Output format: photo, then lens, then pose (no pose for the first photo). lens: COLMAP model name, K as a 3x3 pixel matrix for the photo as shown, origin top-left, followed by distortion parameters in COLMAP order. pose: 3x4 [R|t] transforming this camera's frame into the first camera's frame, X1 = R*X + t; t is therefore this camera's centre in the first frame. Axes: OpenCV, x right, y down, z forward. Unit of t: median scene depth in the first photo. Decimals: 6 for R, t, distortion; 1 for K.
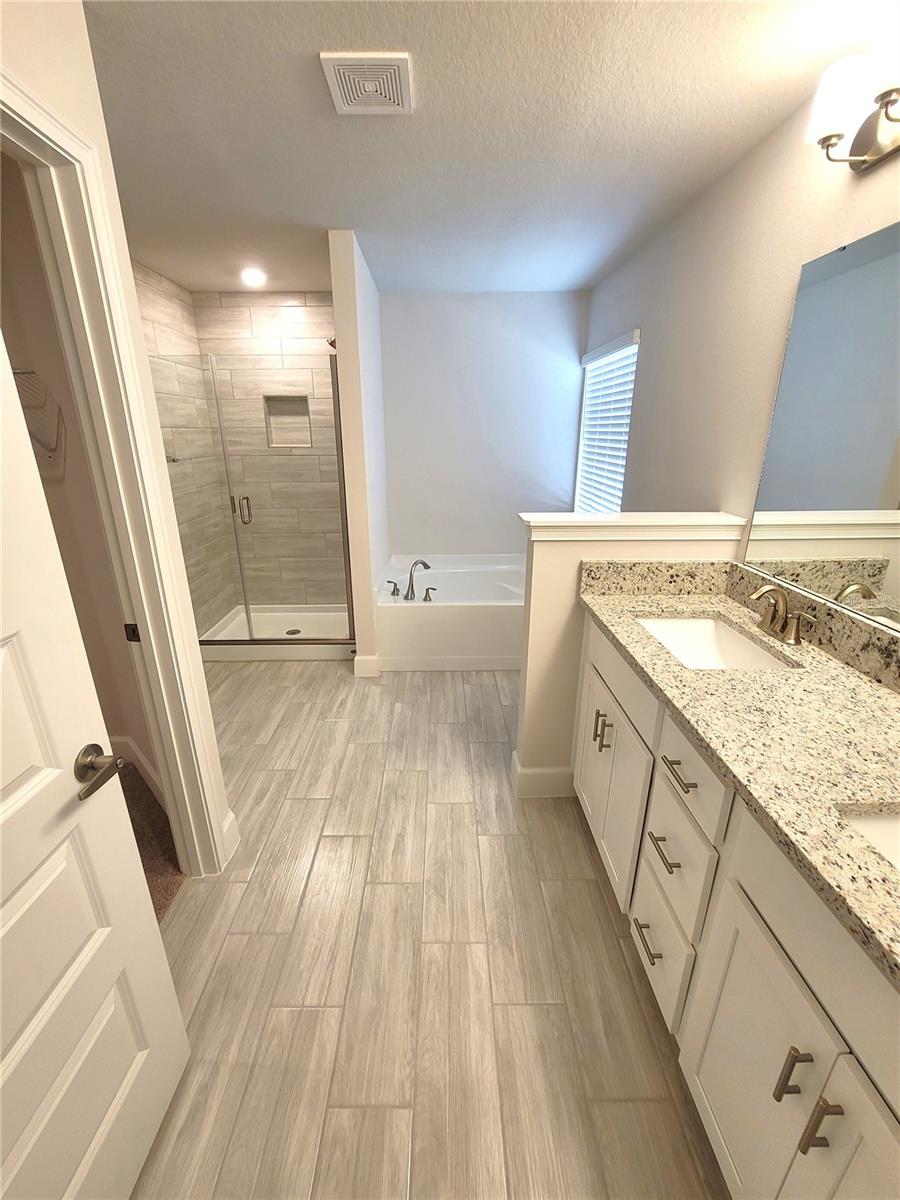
lens RADIAL K [[488.3, 0, 447.6], [0, 488.3, 601.2], [0, 0, 1]] dist [-0.002594, 0.002570]
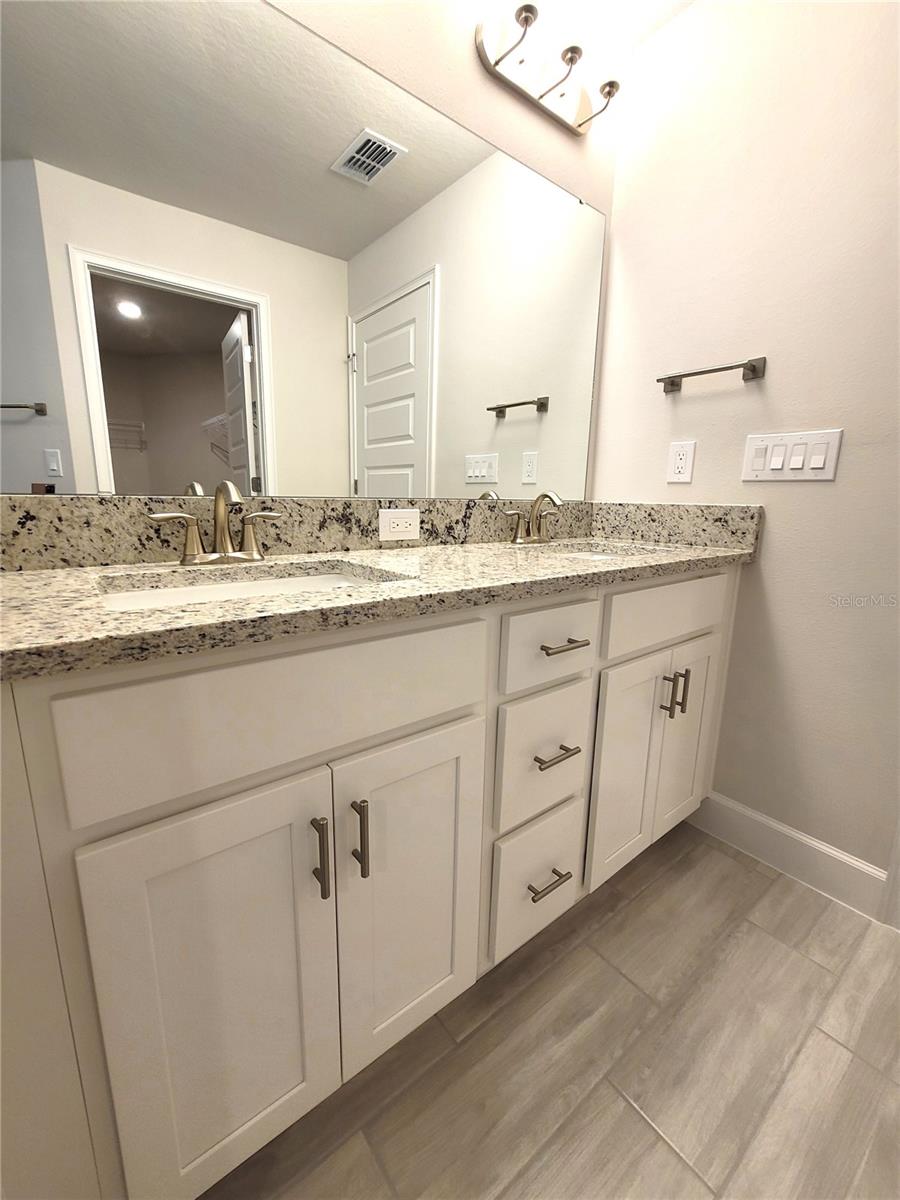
lens RADIAL K [[488.3, 0, 447.4], [0, 488.3, 594.3], [0, 0, 1]] dist [-0.002594, 0.002570]
pose [[-0.604489, -0.170879, 0.778070, -0.040134], [0.246774, 0.888508, 0.386854, -0.088073], [-0.757427, 0.425856, -0.494925, 1.302083]]
